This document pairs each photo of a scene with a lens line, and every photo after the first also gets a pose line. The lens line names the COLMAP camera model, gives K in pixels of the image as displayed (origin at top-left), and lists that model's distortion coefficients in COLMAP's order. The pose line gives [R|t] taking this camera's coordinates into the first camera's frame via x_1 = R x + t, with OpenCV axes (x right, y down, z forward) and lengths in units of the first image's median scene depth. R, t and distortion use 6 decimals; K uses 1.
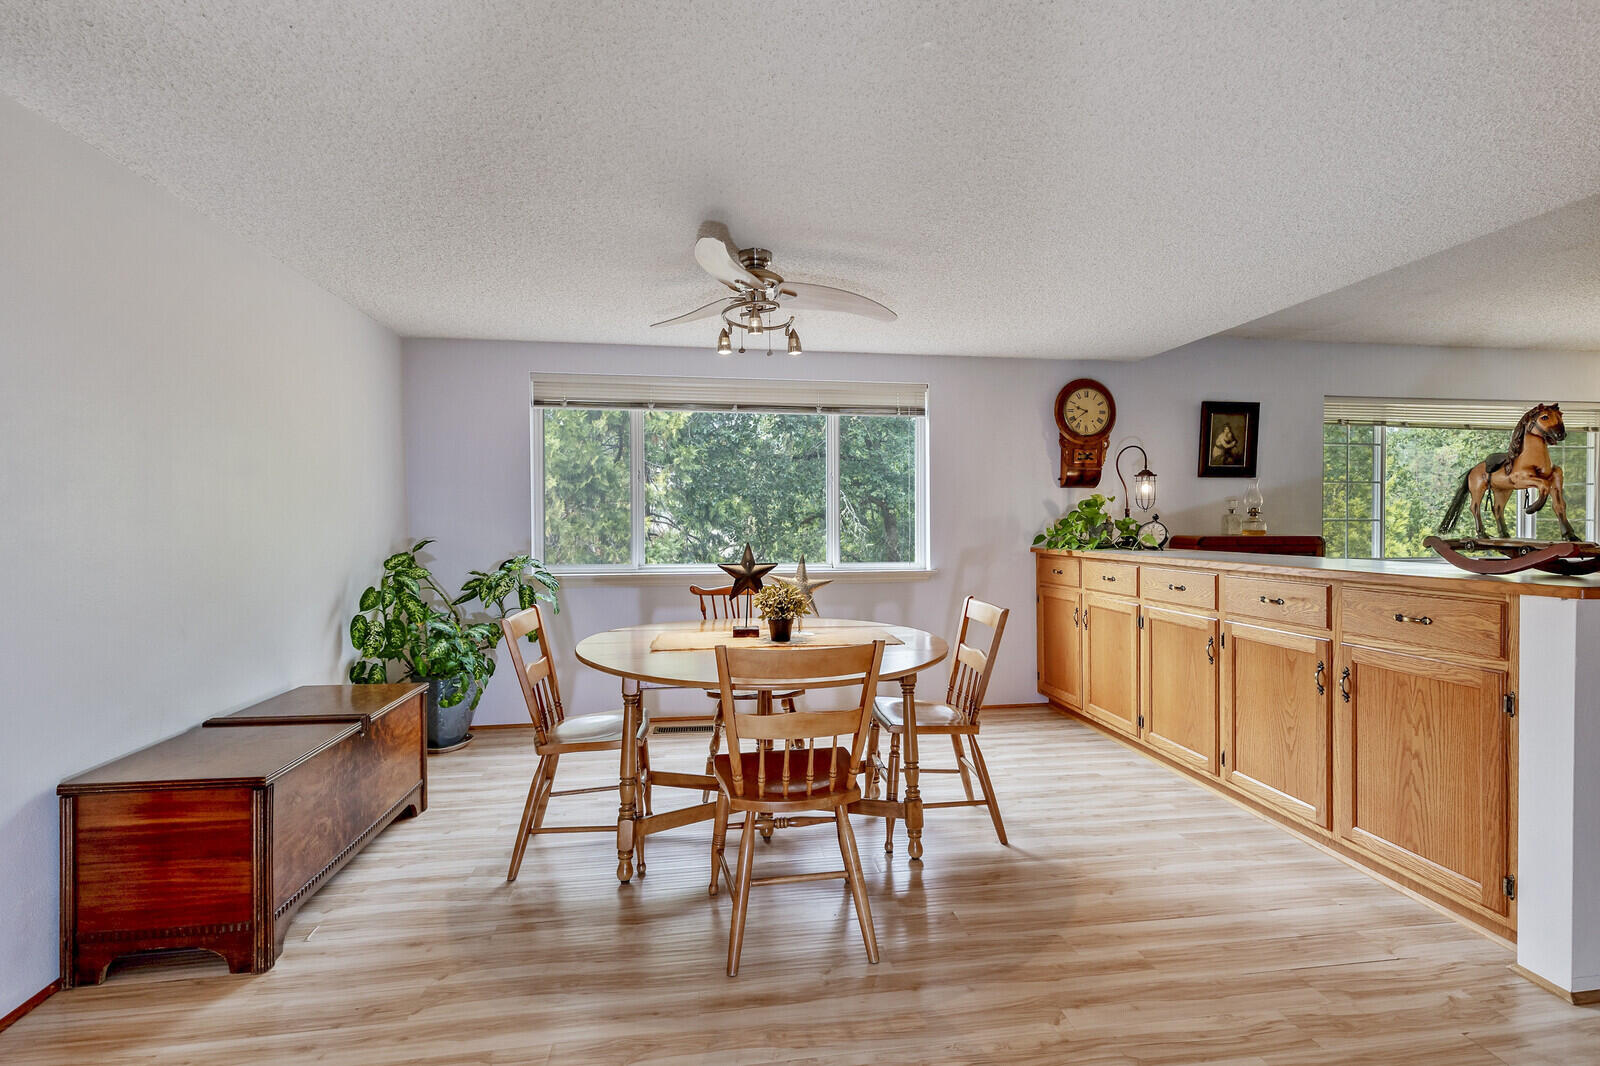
lens RADIAL K [[734.5, 0, 801.0], [0, 734.5, 524.9], [0, 0, 1]] dist [0.007880, -0.000616]
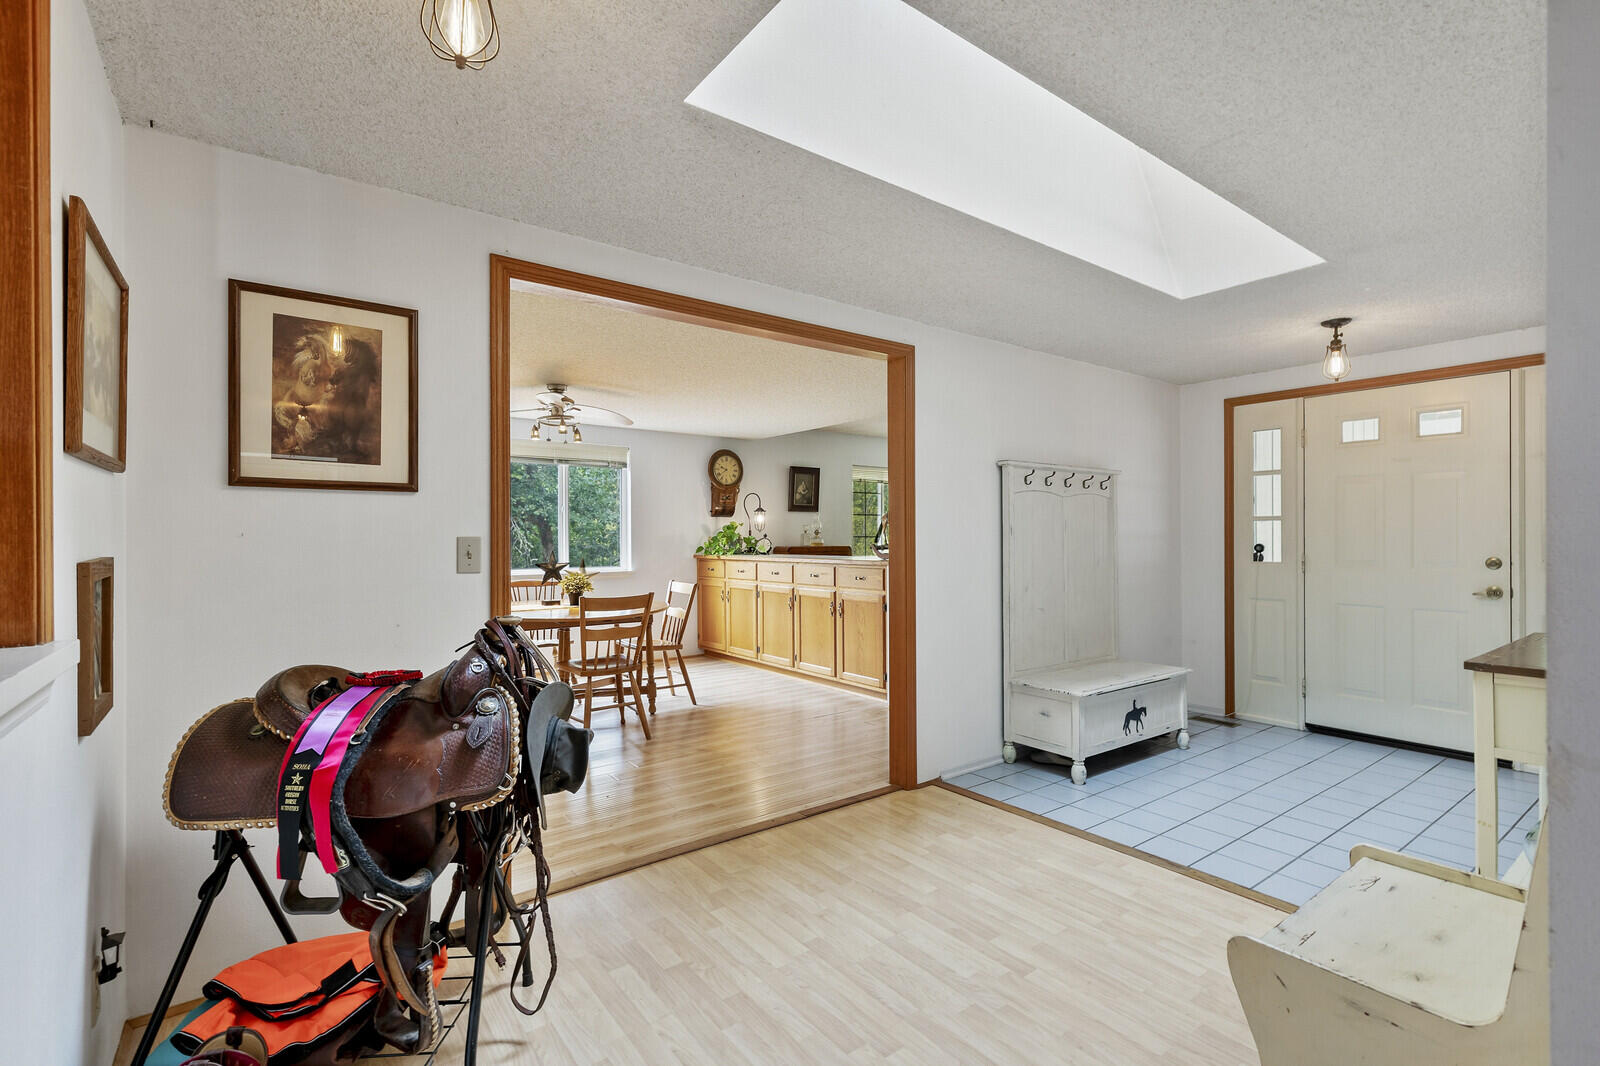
lens RADIAL K [[734.5, 0, 799.7], [0, 734.5, 533.2], [0, 0, 1]] dist [0.007880, -0.000616]
pose [[0.881160, -0.001187, 0.472817, -0.309023], [0.005991, 0.999945, -0.008655, -0.000443], [-0.472780, 0.010459, 0.881118, -0.657307]]
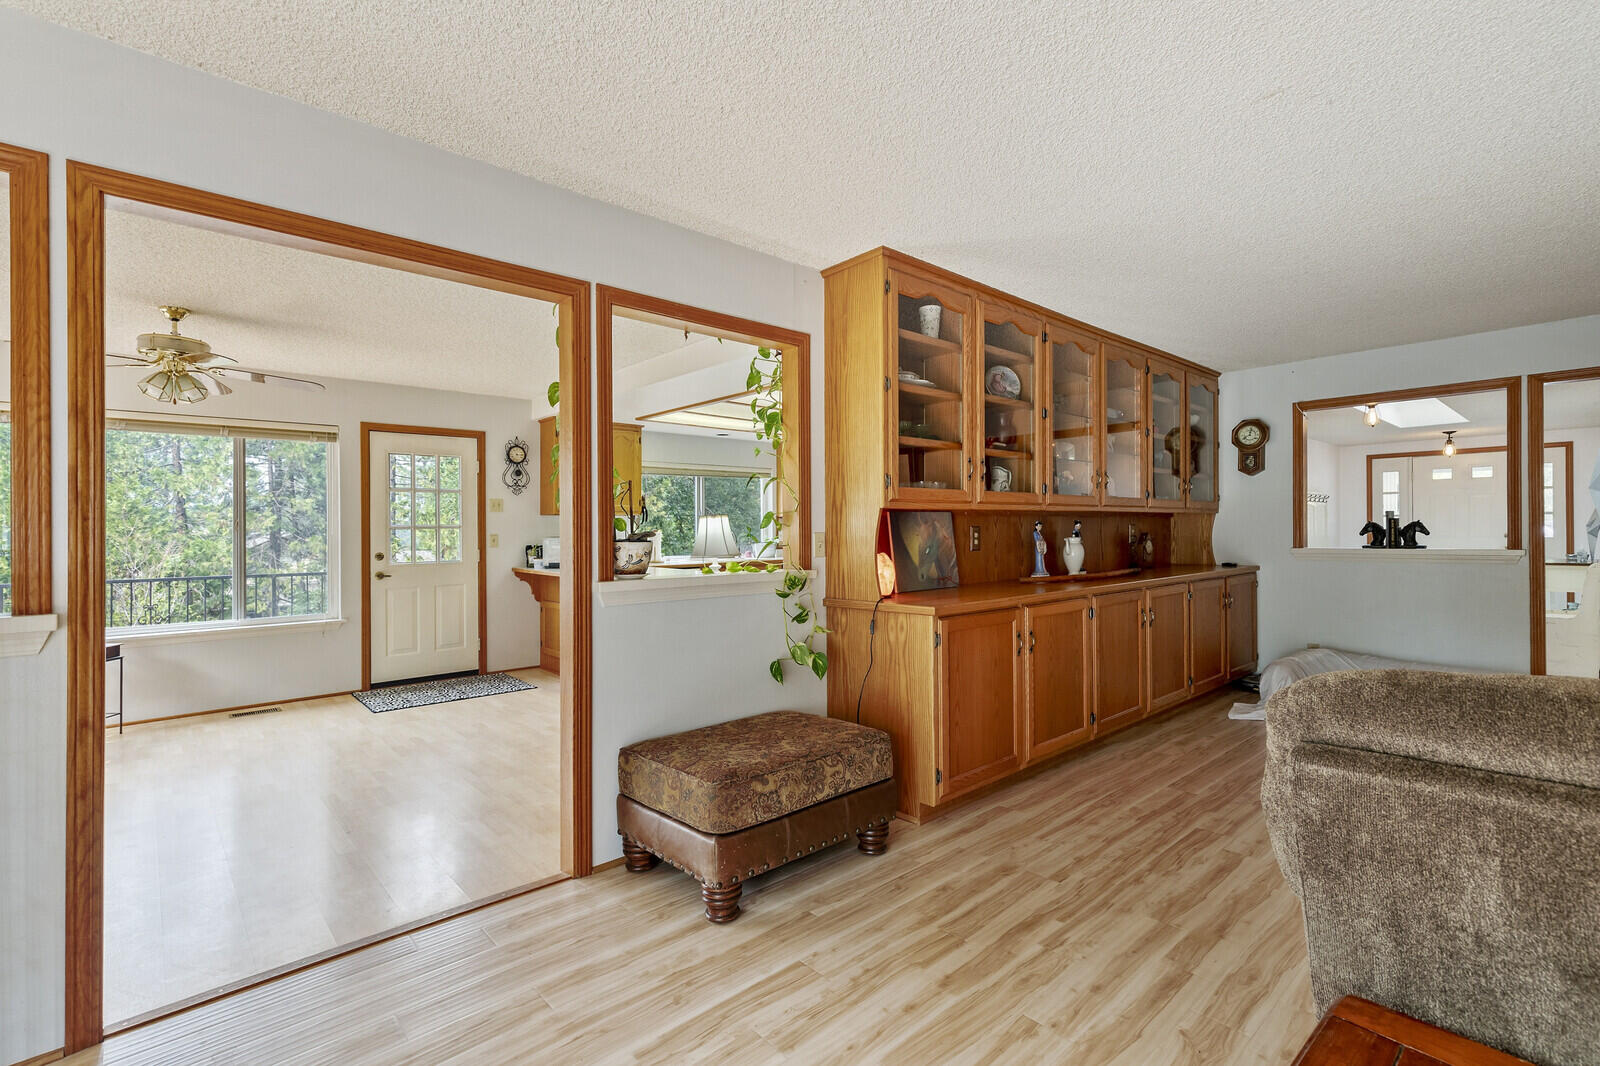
lens RADIAL K [[734.5, 0, 795.1], [0, 734.5, 527.2], [0, 0, 1]] dist [0.007880, -0.000616]
pose [[0.836883, -0.006031, 0.547349, -2.205567], [0.013624, 0.999859, -0.009814, 0.003481], [-0.547212, 0.015670, 0.836847, -0.936818]]
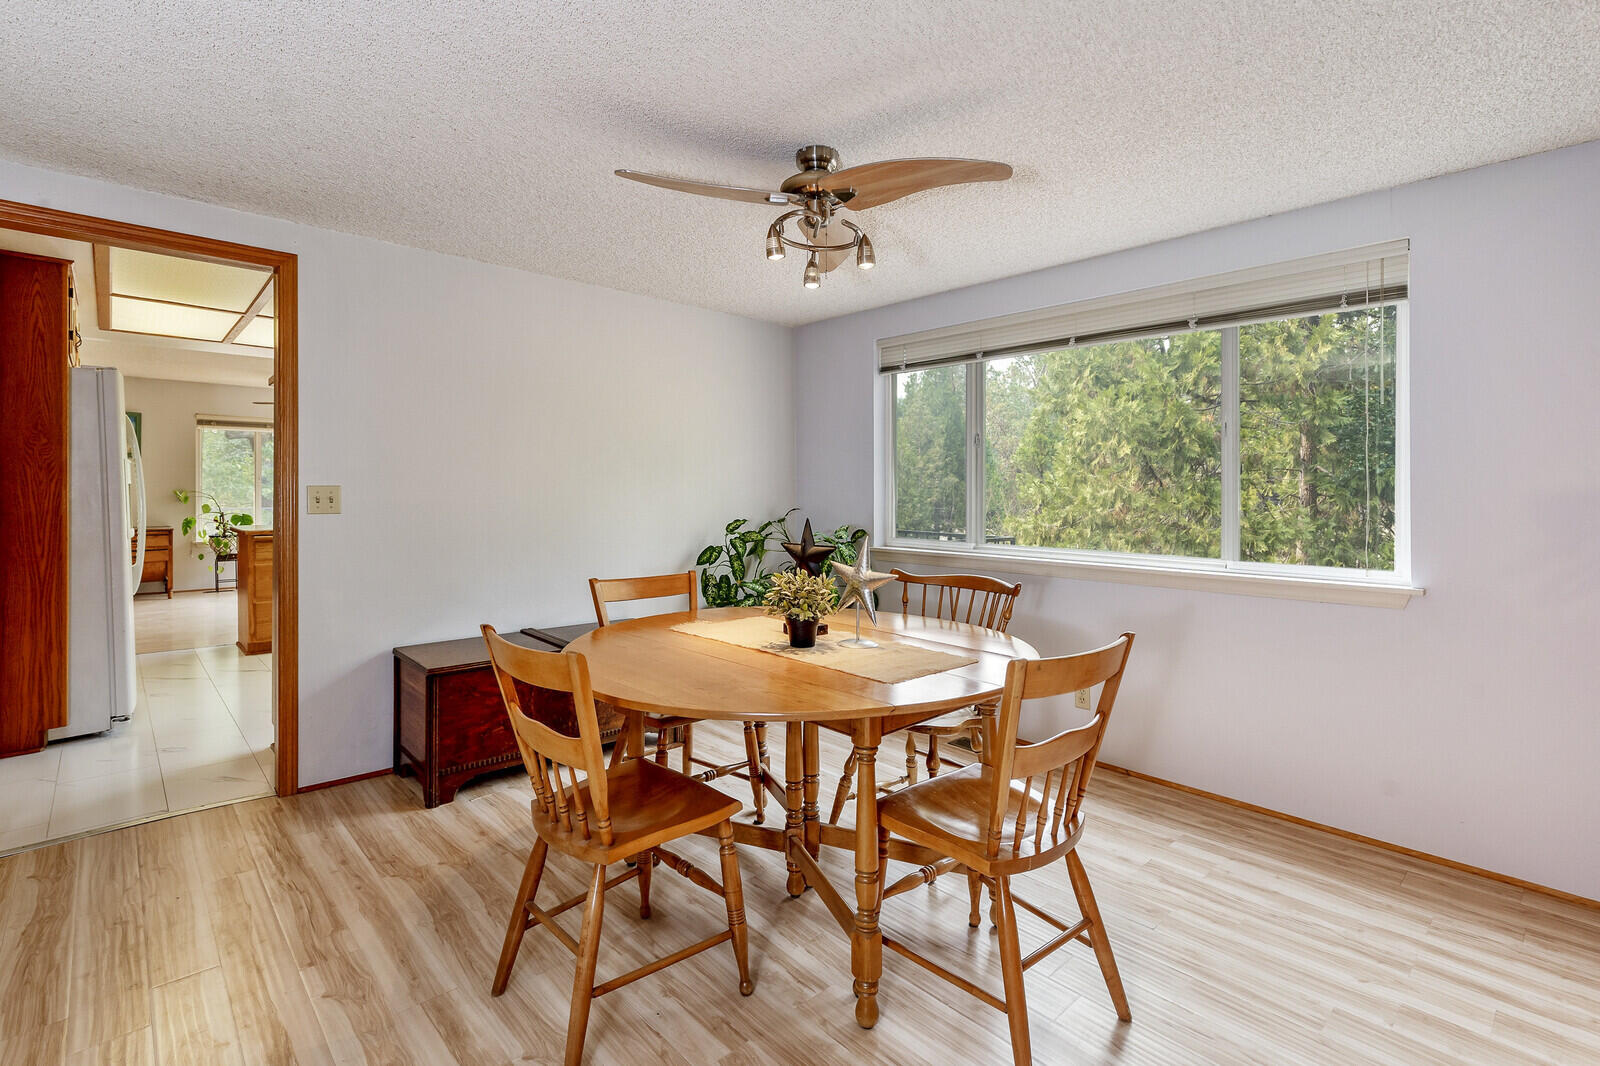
lens RADIAL K [[734.5, 0, 814.0], [0, 734.5, 511.2], [0, 0, 1]] dist [0.007880, -0.000616]
pose [[0.577484, 0.027995, -0.815922, 0.474240], [-0.012606, 0.999599, 0.025375, -0.003846], [0.816305, -0.004368, 0.577605, 0.445801]]
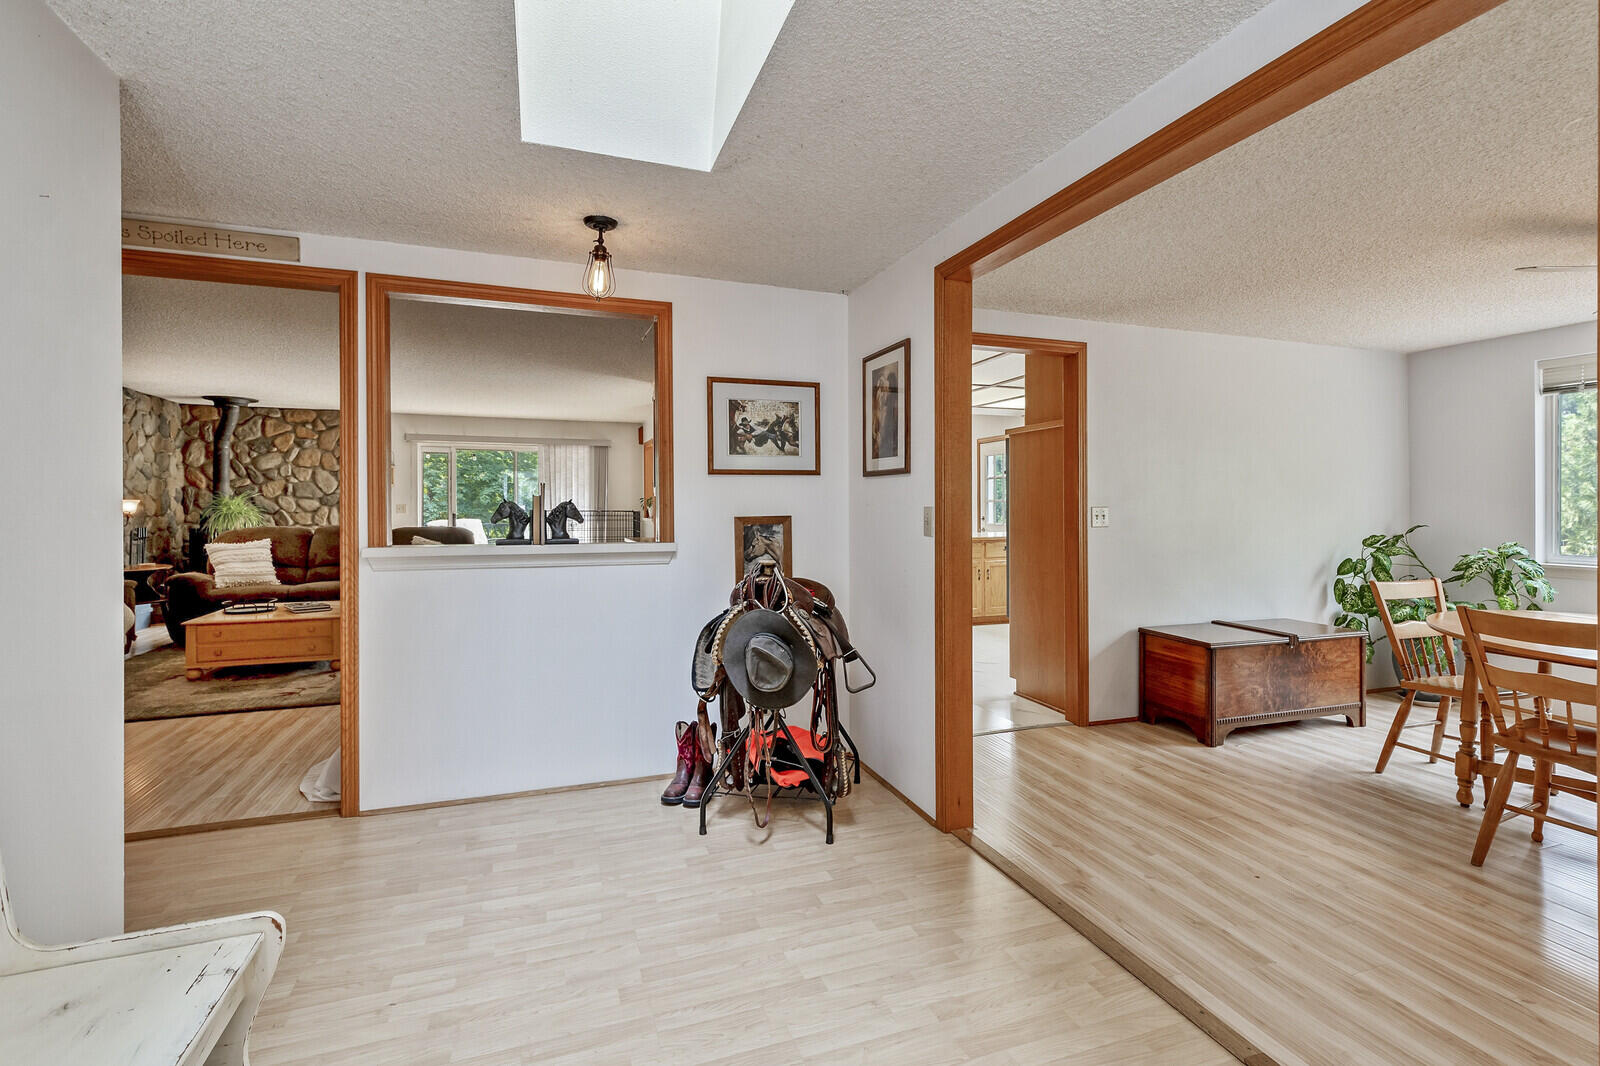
lens RADIAL K [[734.5, 0, 816.0], [0, 734.5, 535.2], [0, 0, 1]] dist [0.007880, -0.000616]
pose [[0.208562, 0.040136, -0.977185, 0.508391], [-0.007167, 0.999193, 0.039510, -0.003459], [0.977983, -0.001237, 0.208682, -0.217714]]
